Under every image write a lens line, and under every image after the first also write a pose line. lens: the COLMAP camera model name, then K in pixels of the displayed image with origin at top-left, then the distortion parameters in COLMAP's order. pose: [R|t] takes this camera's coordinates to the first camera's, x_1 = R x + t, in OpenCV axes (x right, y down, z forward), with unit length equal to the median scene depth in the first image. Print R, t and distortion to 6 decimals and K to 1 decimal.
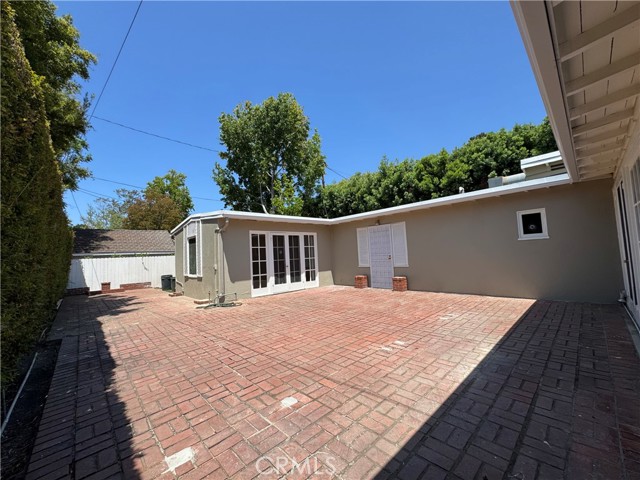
lens RADIAL K [[256.0, 0, 321.0], [0, 256.0, 241.3], [0, 0, 1]] dist [-0.001514, -0.000265]
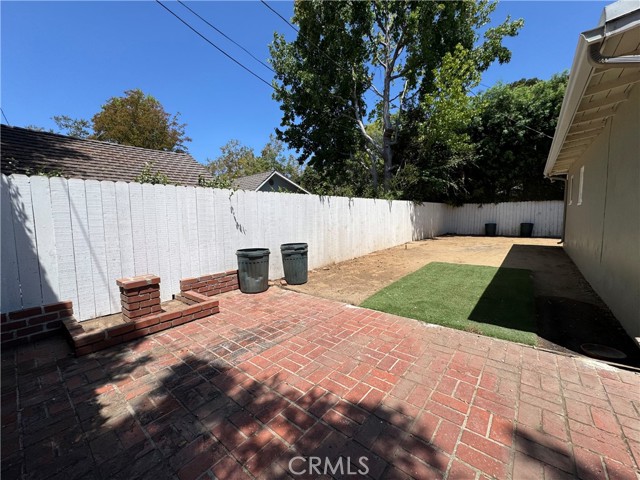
lens RADIAL K [[256.0, 0, 323.2], [0, 256.0, 235.2], [0, 0, 1]] dist [-0.001514, -0.000265]
pose [[0.991129, 0.014067, 0.132153, -1.515950], [-0.031324, 0.991093, 0.129433, 0.176651], [-0.129156, -0.132424, 0.982742, 1.606141]]
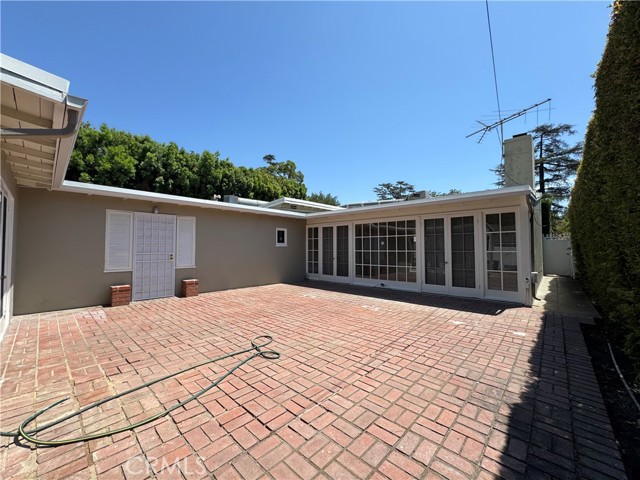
lens RADIAL K [[256.0, 0, 319.0], [0, 256.0, 237.7], [0, 0, 1]] dist [-0.001514, -0.000265]
pose [[-0.073389, 0.091799, 0.993069, -0.830208], [-0.052487, 0.994019, -0.095766, 0.082337], [-0.995921, -0.059152, -0.068132, 0.891765]]
